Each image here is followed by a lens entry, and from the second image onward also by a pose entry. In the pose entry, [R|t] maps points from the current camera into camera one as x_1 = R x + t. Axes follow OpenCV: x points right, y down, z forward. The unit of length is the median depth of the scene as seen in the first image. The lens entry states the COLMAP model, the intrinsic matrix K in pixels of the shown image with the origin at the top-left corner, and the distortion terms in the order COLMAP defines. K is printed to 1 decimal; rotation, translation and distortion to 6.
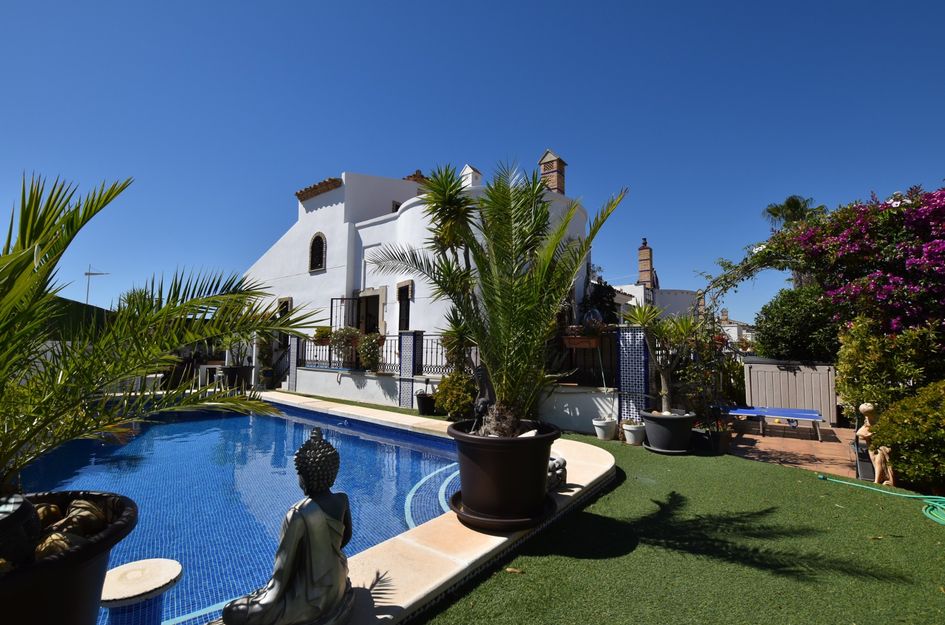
lens RADIAL K [[416.9, 0, 465.5], [0, 416.9, 309.3], [0, 0, 1]] dist [-0.036276, 0.006213]
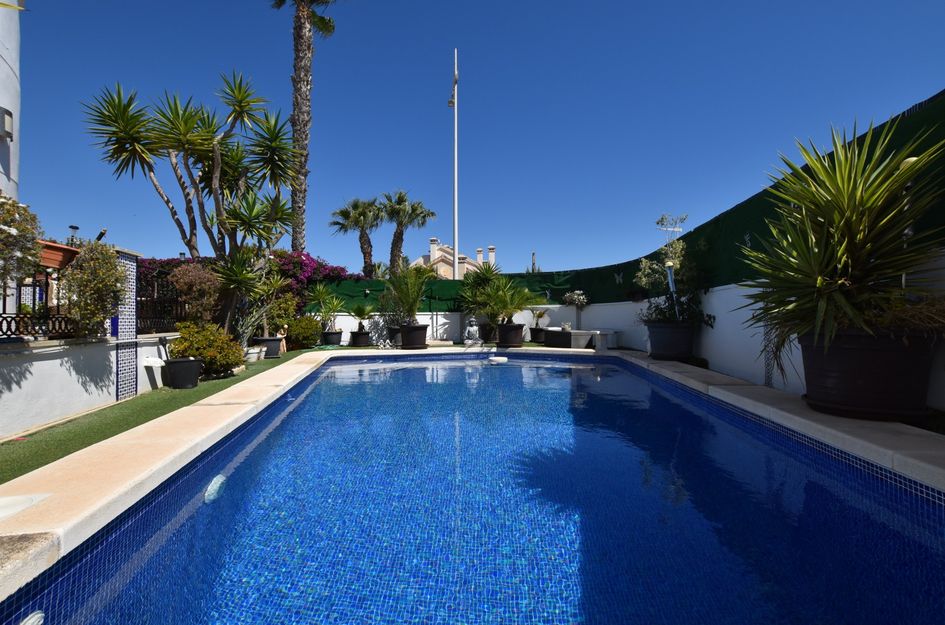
lens RADIAL K [[416.9, 0, 474.1], [0, 416.9, 314.1], [0, 0, 1]] dist [-0.036276, 0.006213]
pose [[-0.800099, 0.000962, 0.599867, -0.564241], [-0.060071, 0.994844, -0.081718, 0.103706], [-0.596852, -0.101417, -0.795916, 0.813625]]
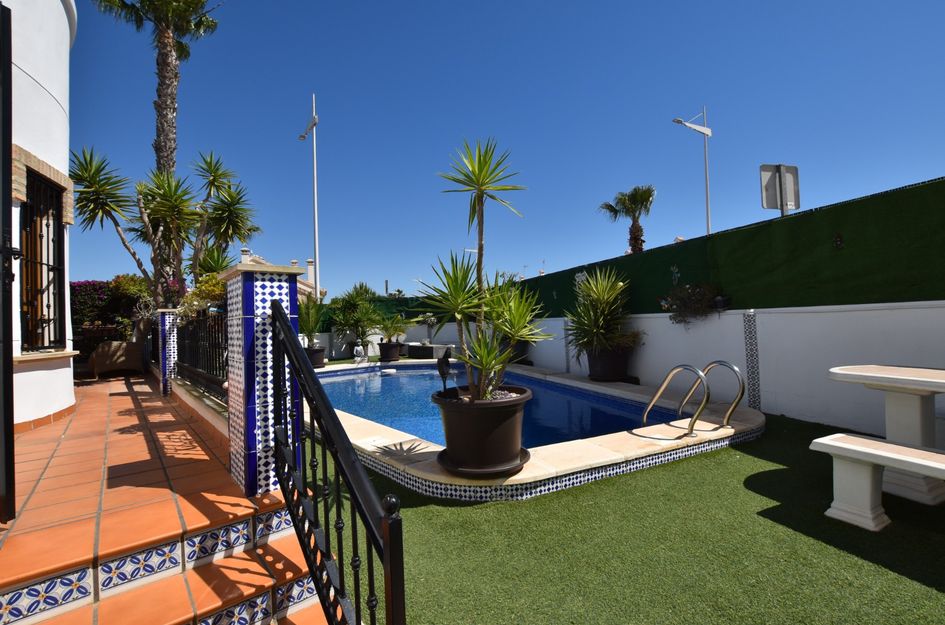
lens RADIAL K [[416.9, 0, 473.8], [0, 416.9, 314.6], [0, 0, 1]] dist [-0.036276, 0.006213]
pose [[-0.985167, 0.028324, 0.169244, -0.515187], [0.009749, 0.993929, -0.109588, 0.097379], [-0.171321, -0.106313, -0.979463, 1.123109]]
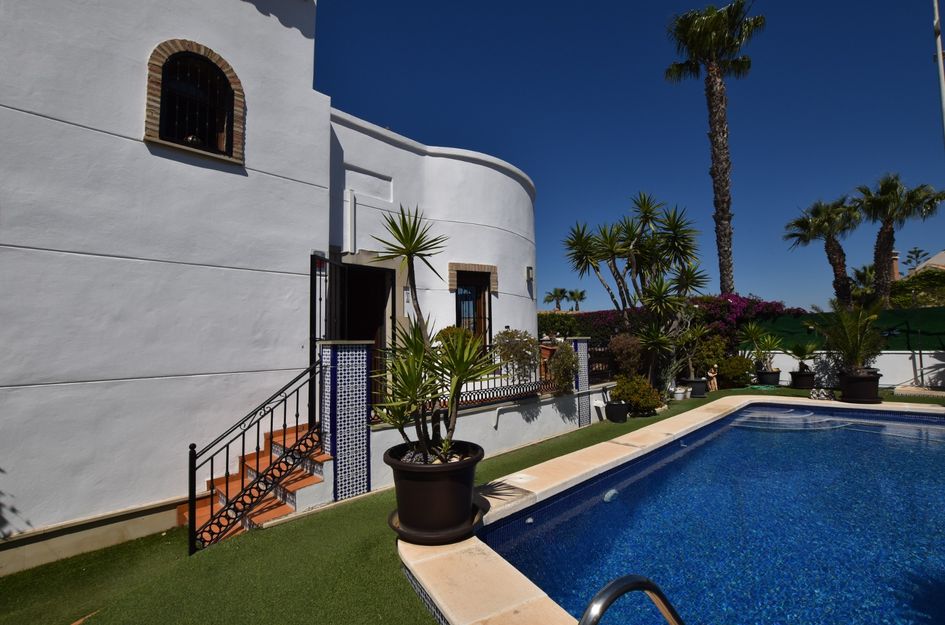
lens RADIAL K [[416.9, 0, 471.7], [0, 416.9, 313.6], [0, 0, 1]] dist [-0.036276, 0.006213]
pose [[0.107301, 0.051397, 0.992897, -0.736678], [-0.072966, 0.996377, -0.043692, 0.040543], [-0.991546, -0.067759, 0.110662, 0.811868]]
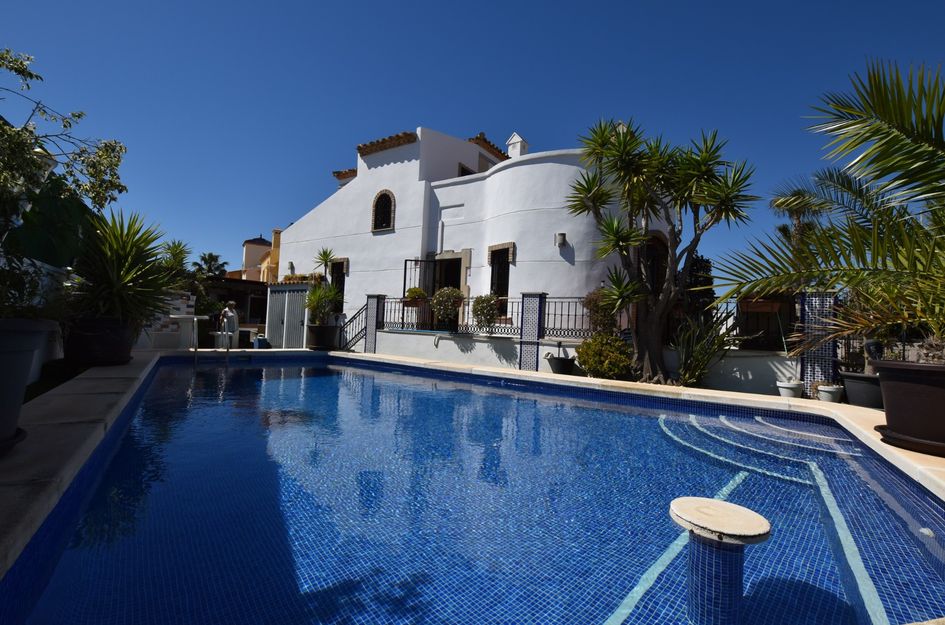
lens RADIAL K [[416.9, 0, 469.5], [0, 416.9, 306.4], [0, 0, 1]] dist [-0.036276, 0.006213]
pose [[0.995676, 0.041654, 0.083034, -0.258054], [-0.045110, 0.998173, 0.040192, 0.036490], [-0.081208, -0.043764, 0.995736, 0.035561]]
